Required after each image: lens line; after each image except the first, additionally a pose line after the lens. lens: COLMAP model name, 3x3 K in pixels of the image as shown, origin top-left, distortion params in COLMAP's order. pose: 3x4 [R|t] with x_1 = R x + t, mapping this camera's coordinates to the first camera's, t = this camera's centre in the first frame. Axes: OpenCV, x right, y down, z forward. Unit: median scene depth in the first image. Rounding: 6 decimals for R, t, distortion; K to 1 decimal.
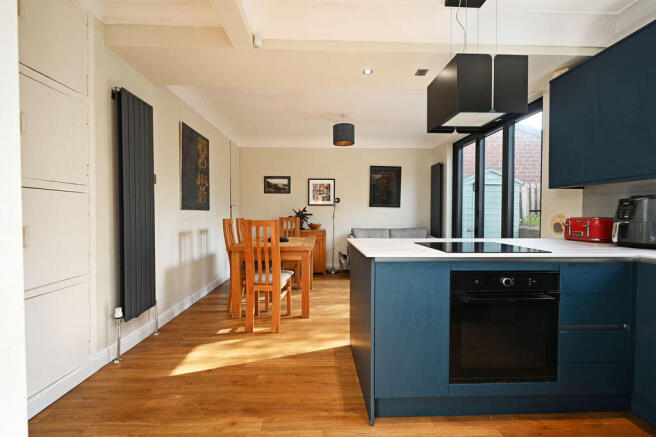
lens RADIAL K [[279.8, 0, 324.0], [0, 279.8, 219.3], [0, 0, 1]] dist [0.001566, 0.000092]
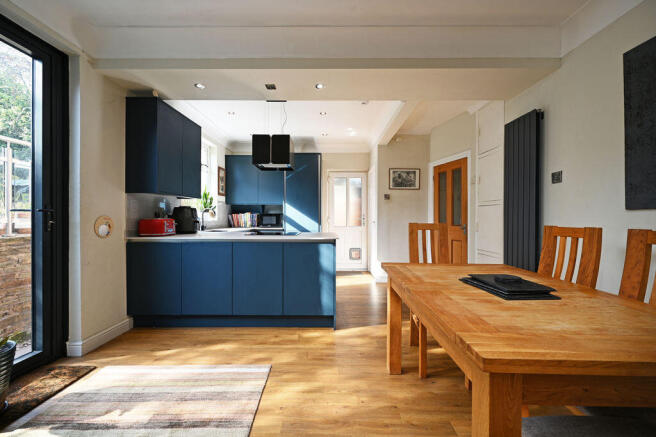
lens RADIAL K [[259.7, 0, 326.4], [0, 259.7, 216.4], [0, 0, 1]] dist [-0.000310, 0.000257]
pose [[-0.999278, -0.005059, 0.037665, 0.040427], [-0.004303, 0.999788, 0.020128, -0.017793], [-0.037758, 0.019952, -0.999088, 0.905905]]
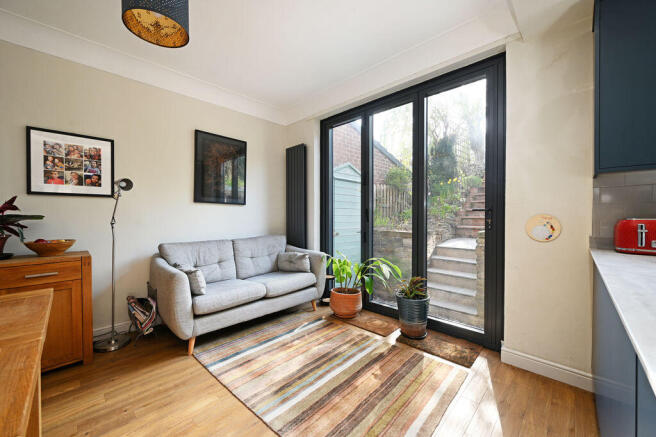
lens RADIAL K [[259.7, 0, 330.0], [0, 259.7, 219.6], [0, 0, 1]] dist [-0.000310, 0.000257]
pose [[0.711727, -0.013601, 0.702325, -0.010116], [0.017295, 0.999849, 0.001836, -0.006846], [-0.702243, 0.010840, 0.711855, 0.451280]]
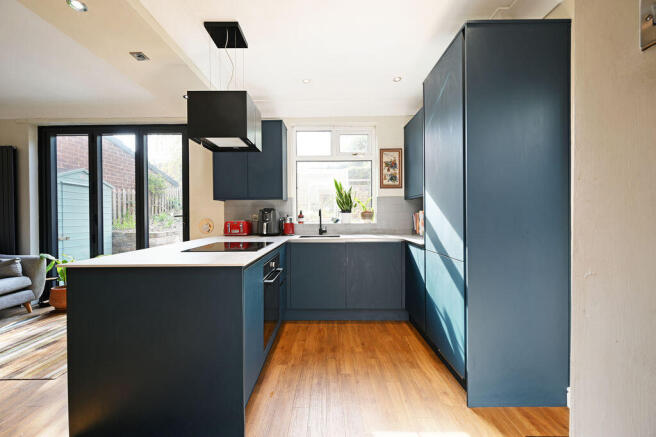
lens RADIAL K [[259.7, 0, 329.4], [0, 259.7, 218.2], [0, 0, 1]] dist [-0.000310, 0.000257]
pose [[0.041416, -0.010108, 0.999091, -0.193497], [0.025617, 0.999631, 0.009052, -0.007208], [-0.998814, 0.025219, 0.041659, 0.173805]]
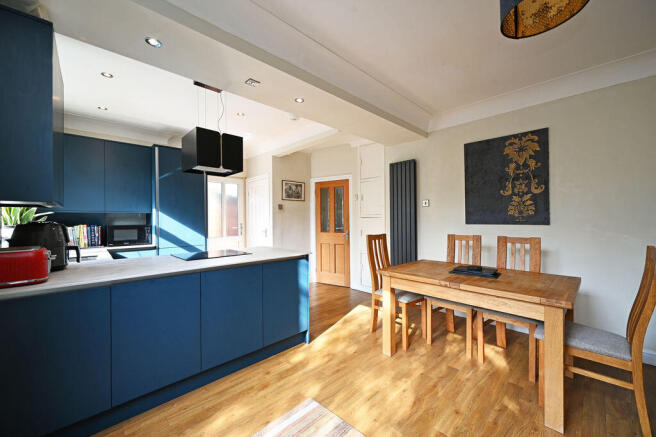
lens RADIAL K [[259.7, 0, 328.9], [0, 259.7, 217.9], [0, 0, 1]] dist [-0.000310, 0.000257]
pose [[-0.734533, 0.001402, -0.678572, 0.337464], [-0.008949, 0.999891, 0.011754, -0.039805], [0.678514, 0.014706, -0.734440, 0.811460]]
